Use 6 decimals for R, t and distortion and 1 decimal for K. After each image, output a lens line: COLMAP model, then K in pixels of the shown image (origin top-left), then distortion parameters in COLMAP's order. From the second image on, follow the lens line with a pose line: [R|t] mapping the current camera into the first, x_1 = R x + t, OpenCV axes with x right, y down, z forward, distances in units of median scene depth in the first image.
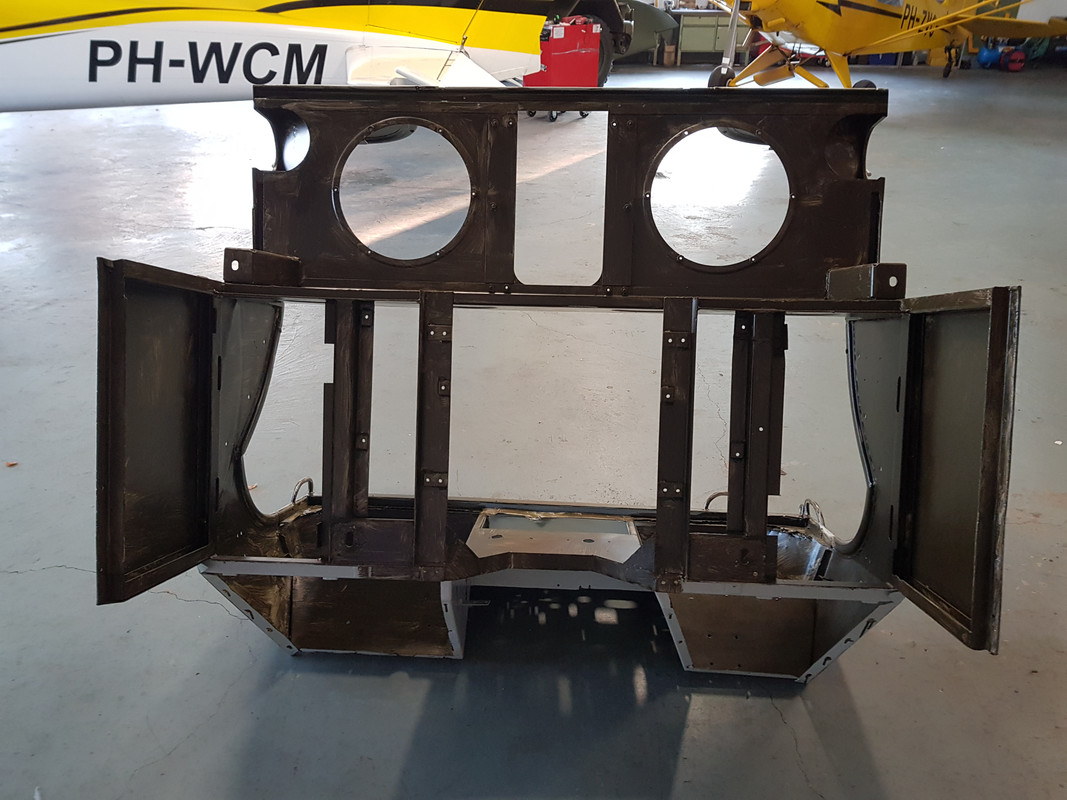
lens RADIAL K [[880.5, 0, 534.8], [0, 880.5, 401.7], [0, 0, 1]] dist [0.060256, -0.115944]
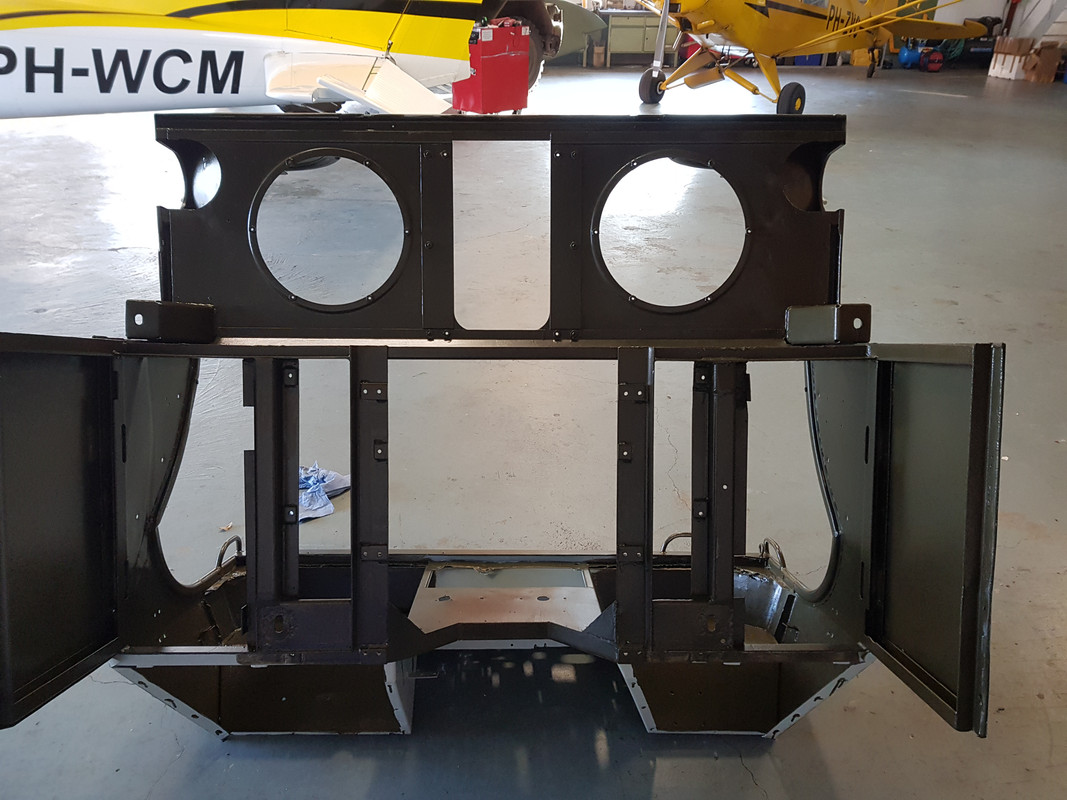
lens RADIAL K [[850.6, 0, 538.0], [0, 850.6, 399.1], [0, 0, 1]] dist [0.029183, -0.052782]
pose [[0.996469, -0.033531, 0.076979, -0.006019], [0.031719, 0.999193, 0.024637, -0.072763], [-0.077743, -0.022108, 0.996728, 0.098245]]
